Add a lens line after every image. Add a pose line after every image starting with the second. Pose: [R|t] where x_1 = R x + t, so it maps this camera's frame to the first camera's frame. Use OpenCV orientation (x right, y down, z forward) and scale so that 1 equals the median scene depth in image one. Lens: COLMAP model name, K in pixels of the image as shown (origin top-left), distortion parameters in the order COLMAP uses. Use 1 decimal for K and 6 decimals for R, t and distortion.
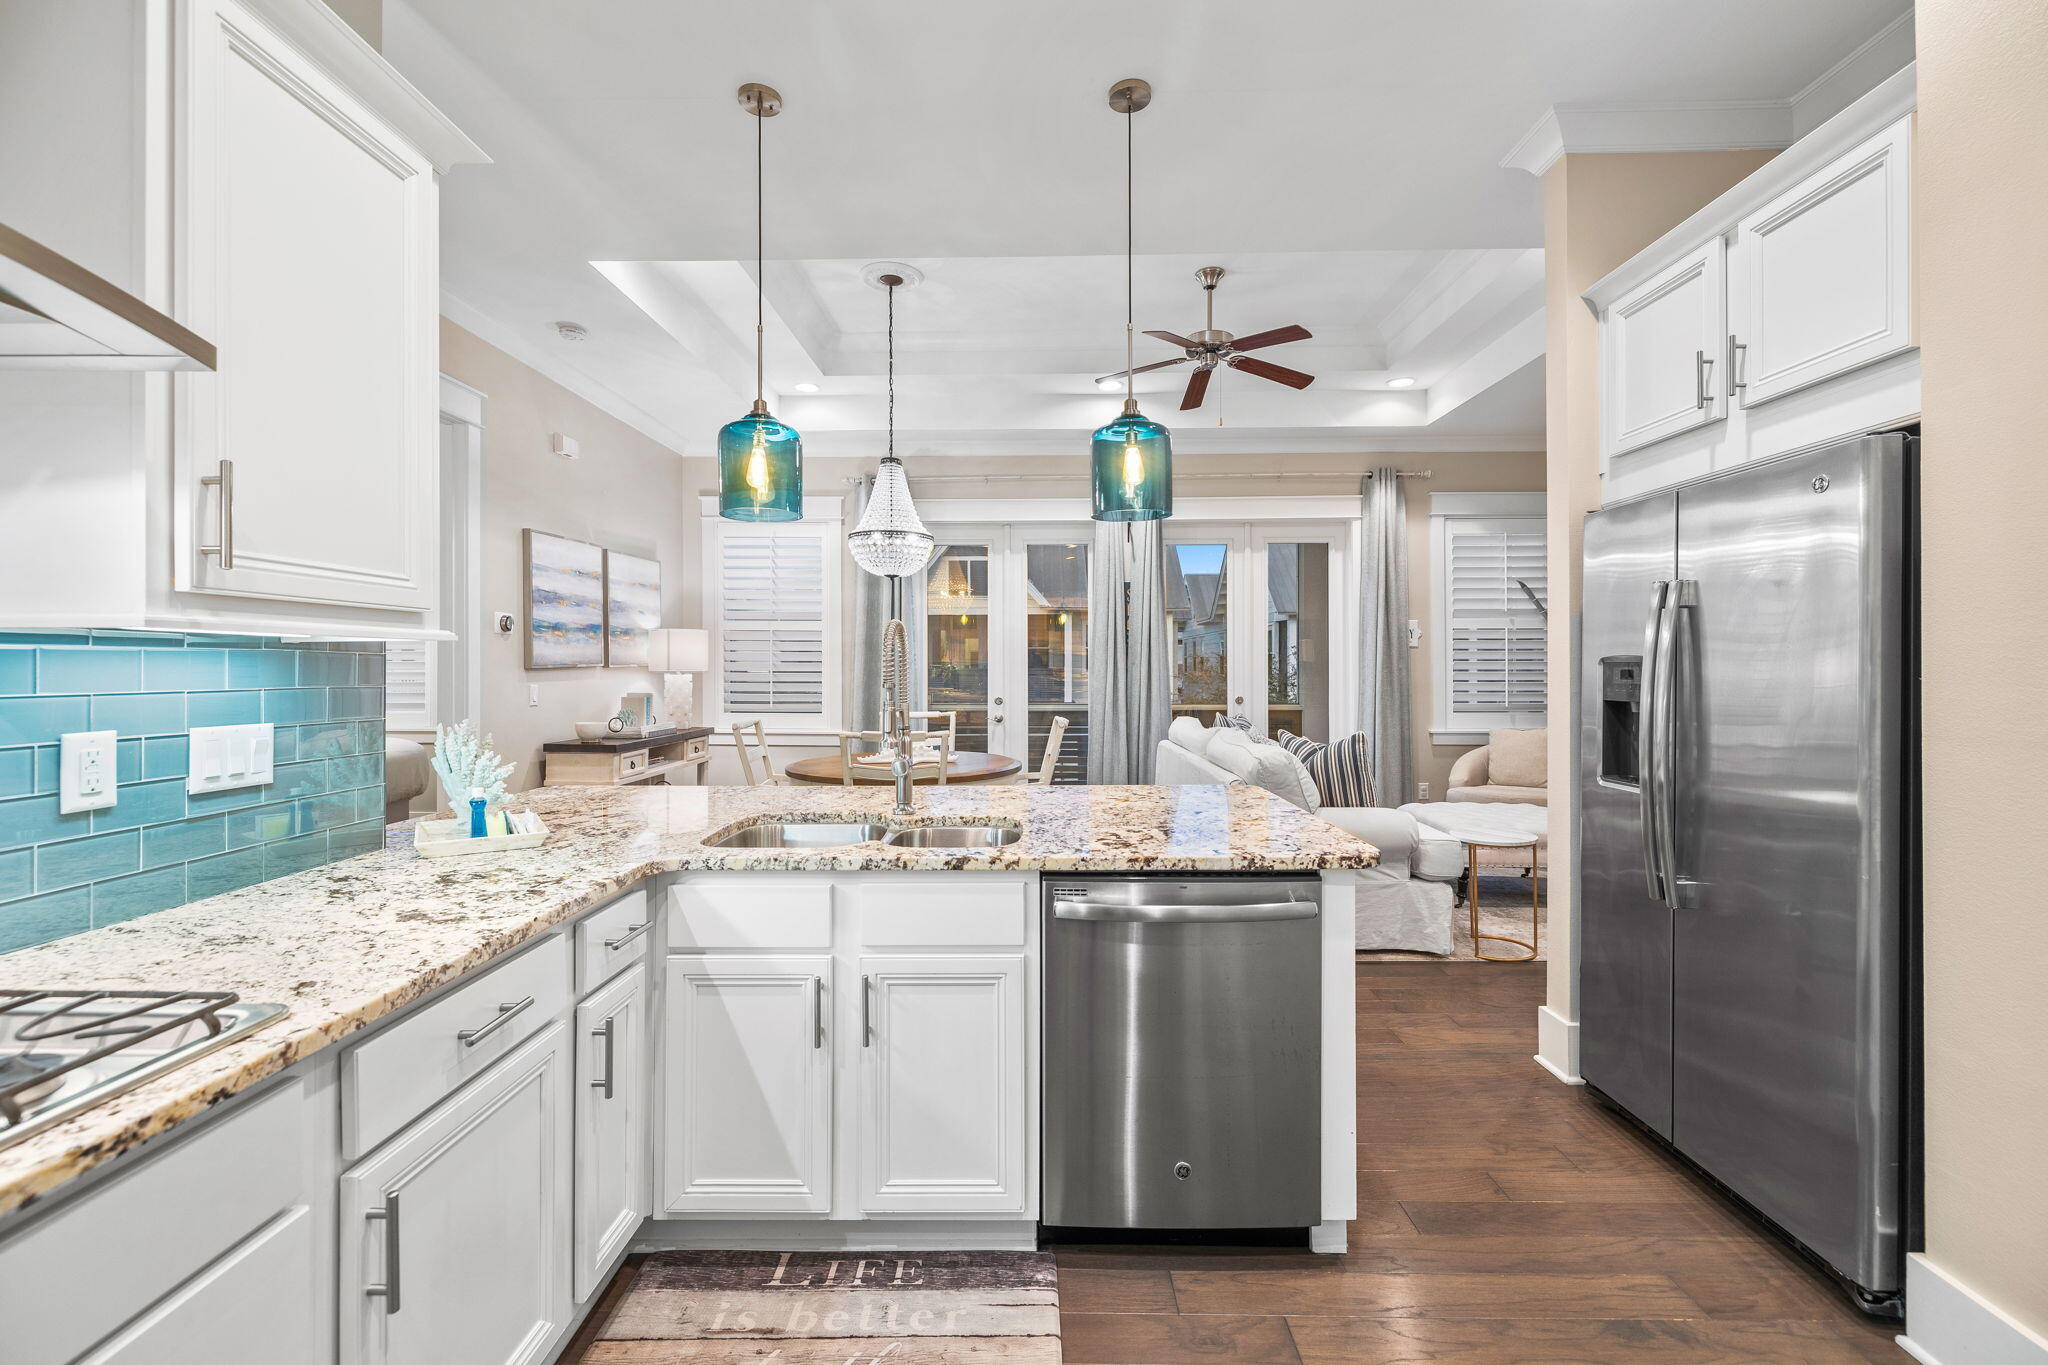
lens RADIAL K [[867.5, 0, 1022.9], [0, 867.5, 672.5], [0, 0, 1]] dist [-0.001750, 0.000569]
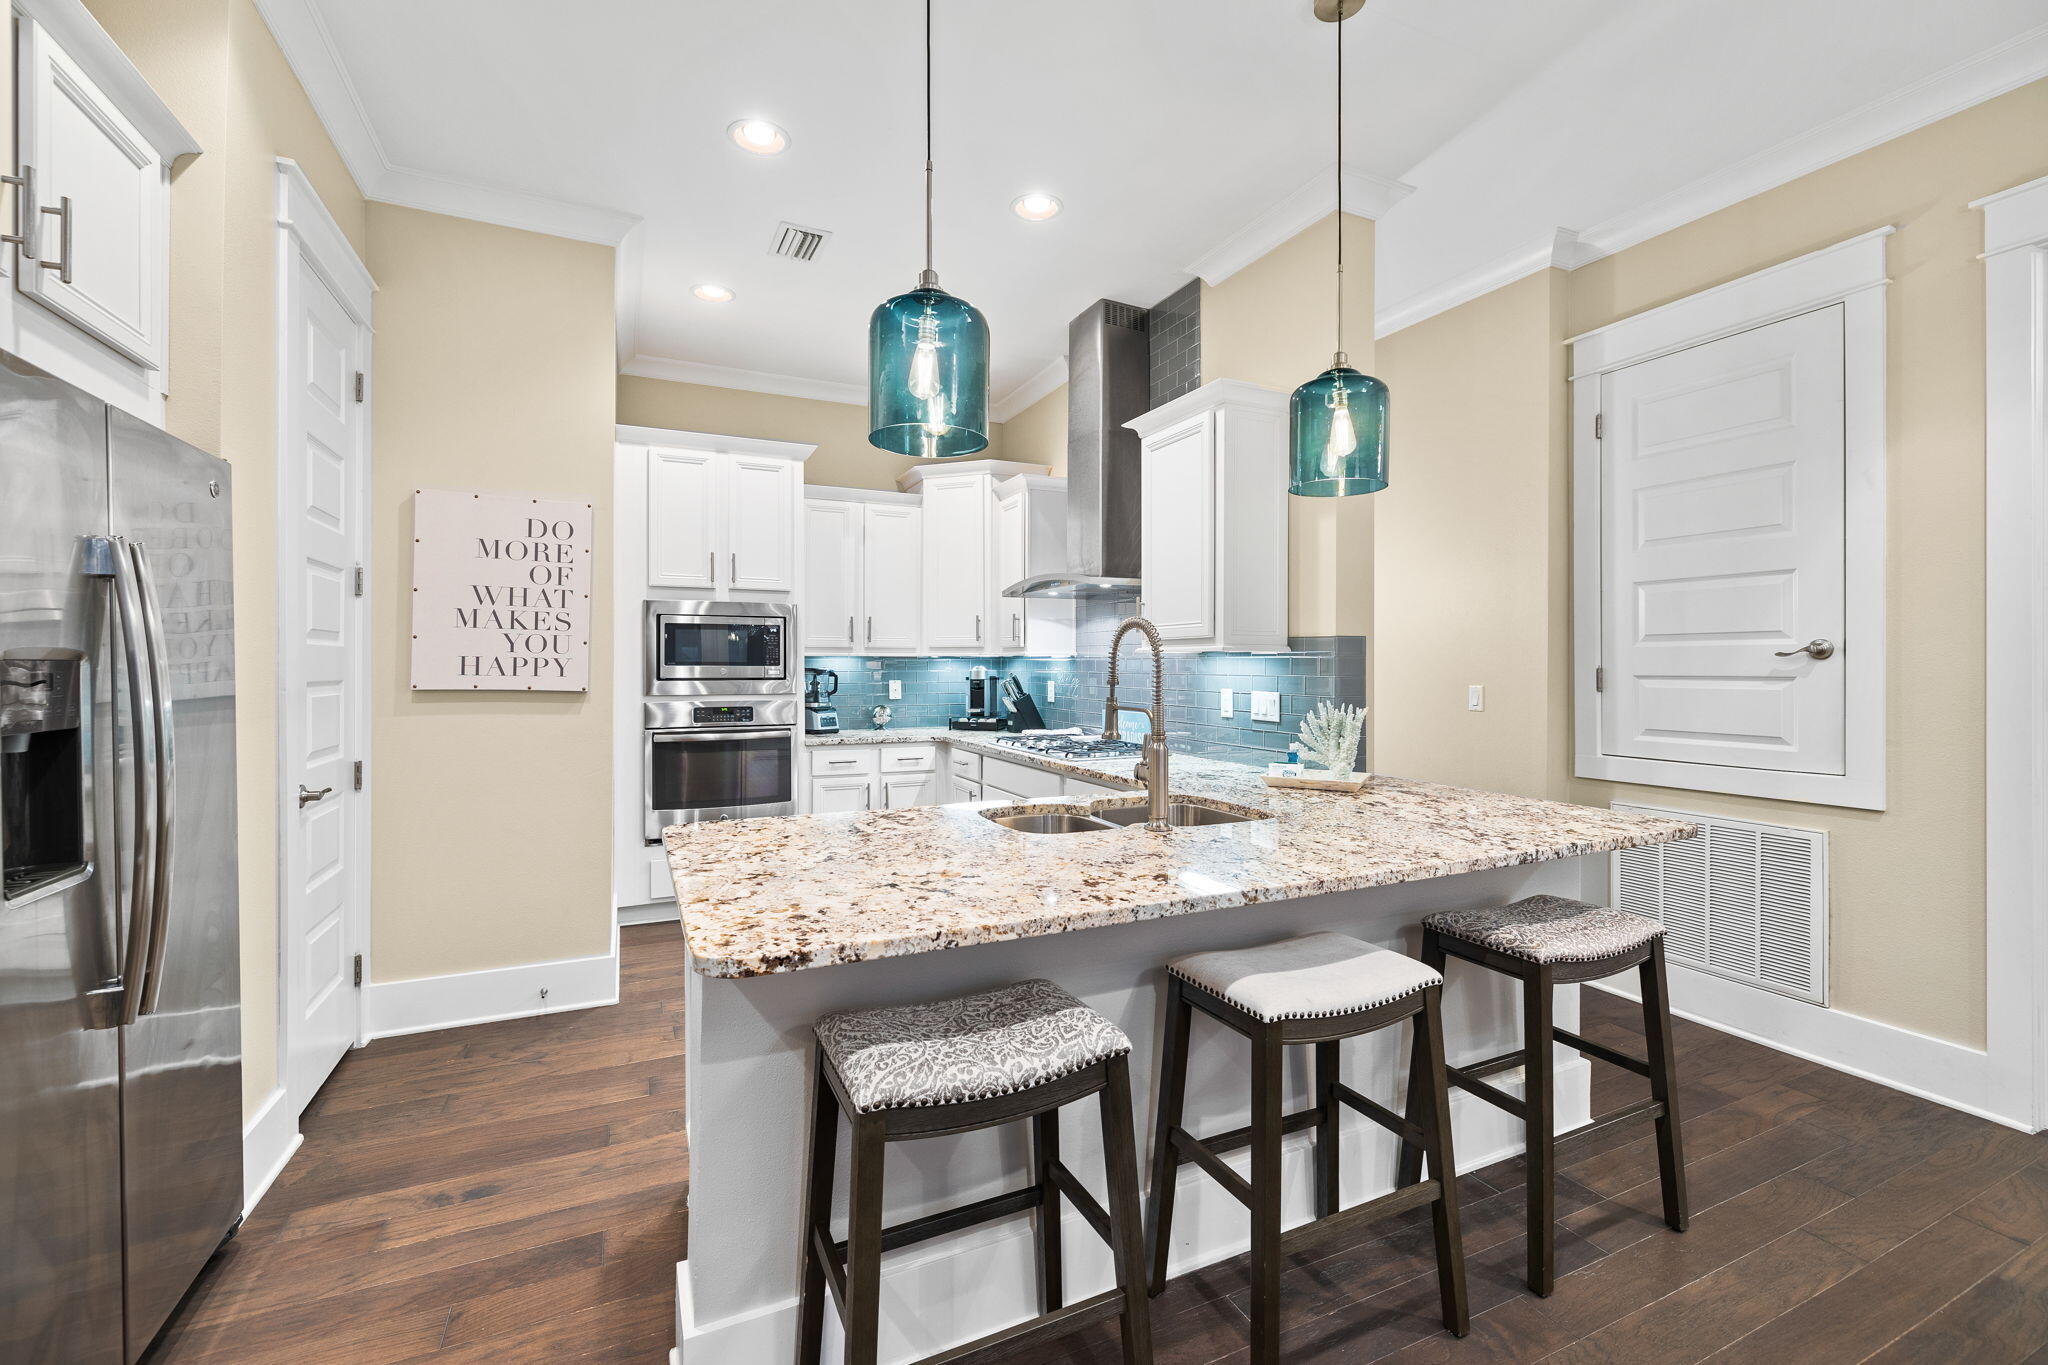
lens RADIAL K [[867.5, 0, 1024.4], [0, 867.5, 669.7], [0, 0, 1]] dist [-0.001750, 0.000569]
pose [[-0.906500, 0.003528, -0.422192, 0.771379], [-0.000526, 0.999955, 0.009486, -0.019507], [0.422206, 0.008821, -0.906457, 3.797003]]
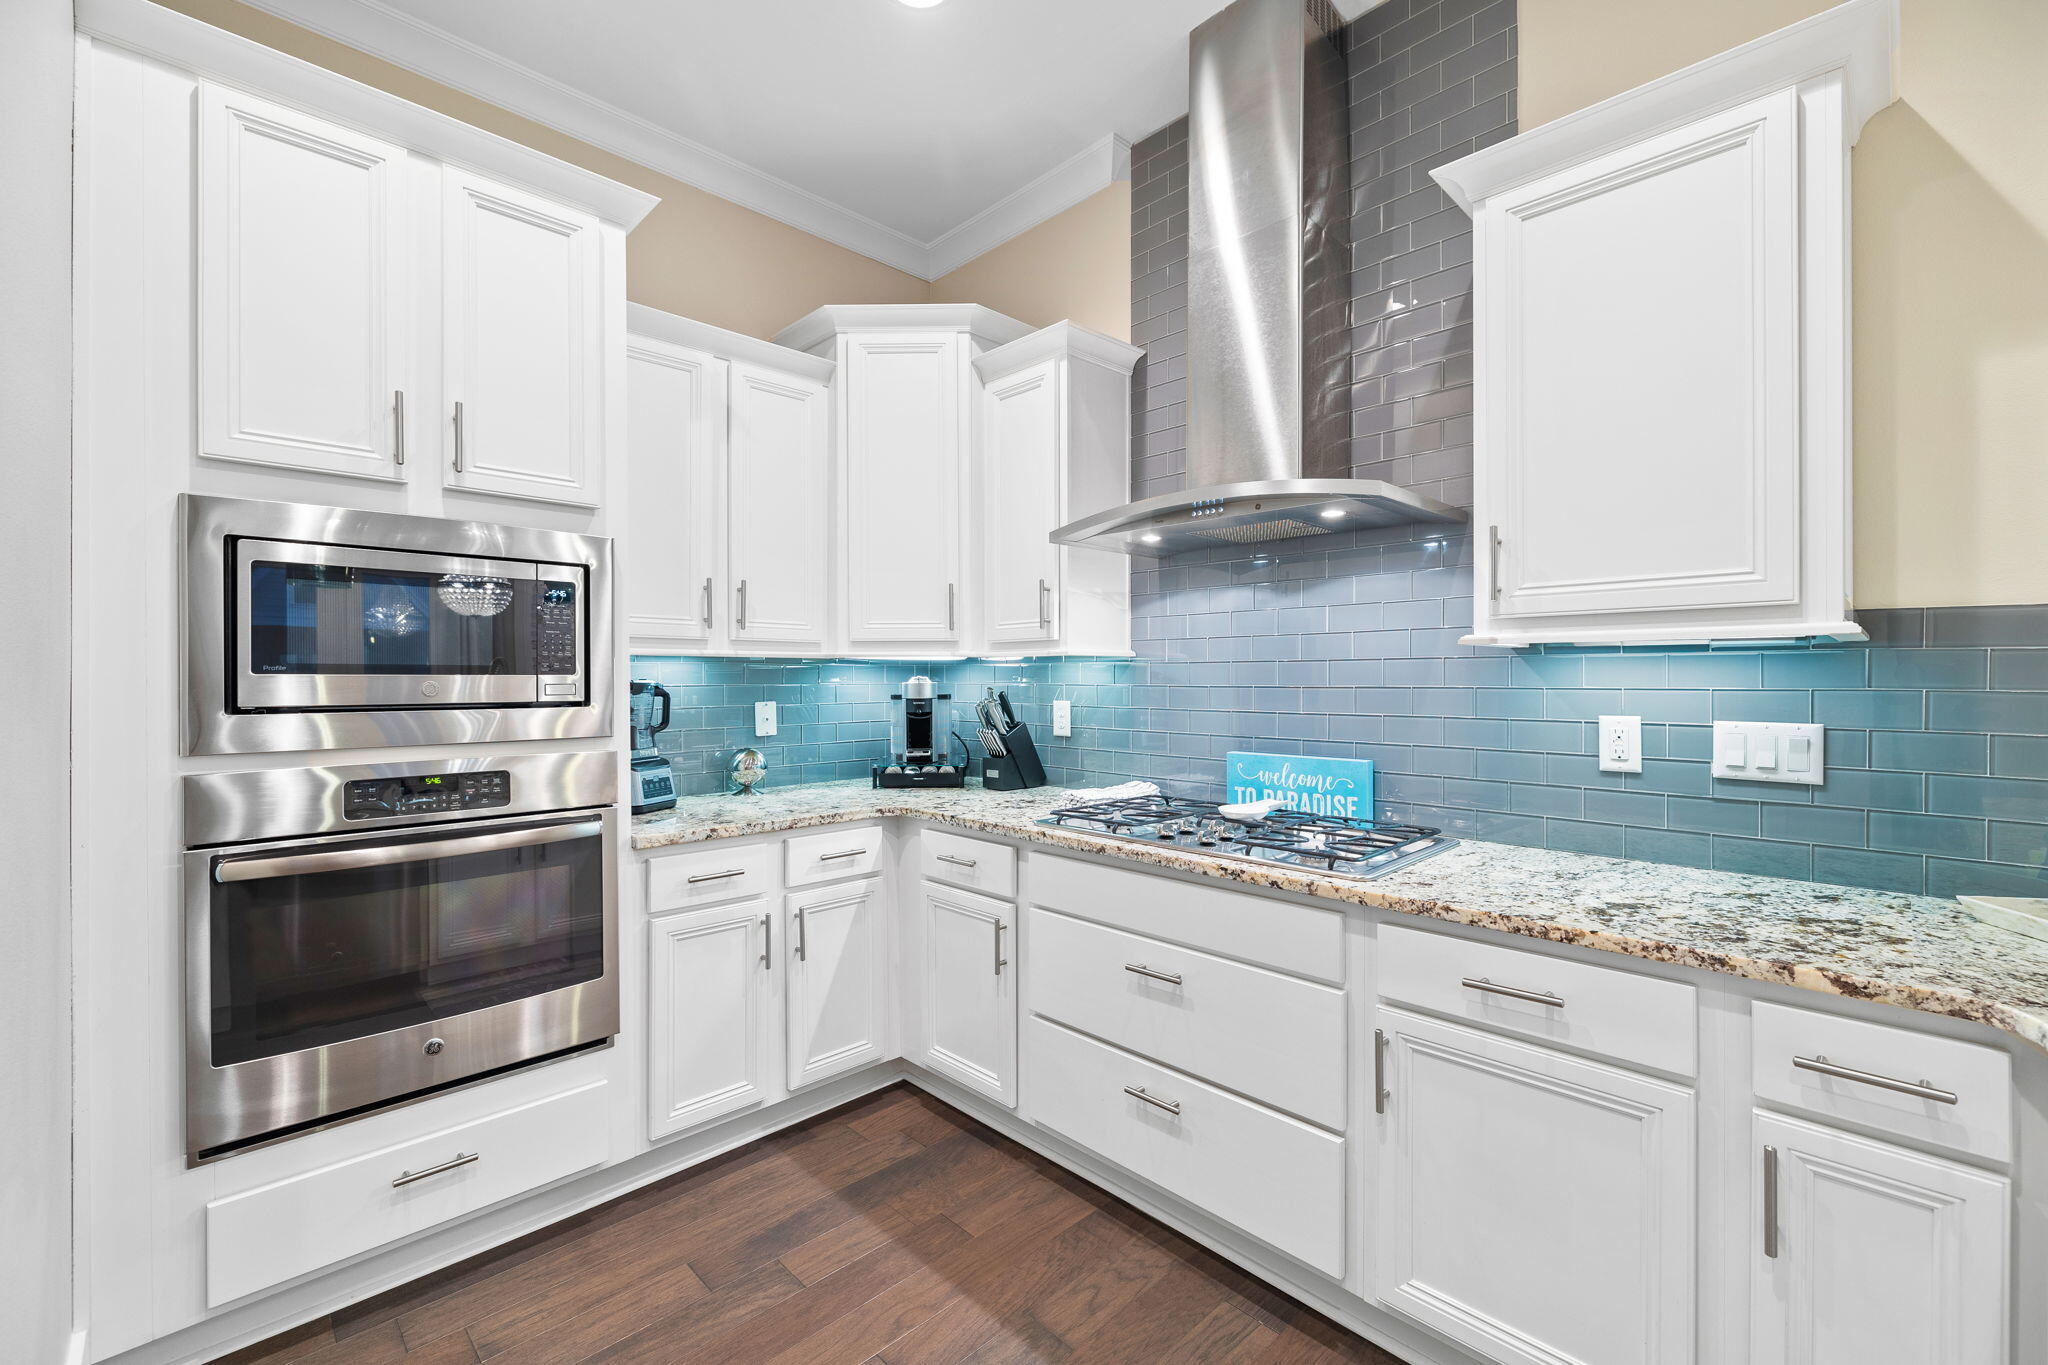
lens RADIAL K [[867.5, 0, 1027.6], [0, 867.5, 680.6], [0, 0, 1]] dist [-0.001750, 0.000569]
pose [[-0.711610, 0.005249, -0.702555, 0.689506], [0.000630, 0.999976, 0.006833, 0.002522], [0.702575, 0.004420, -0.711596, 1.568644]]
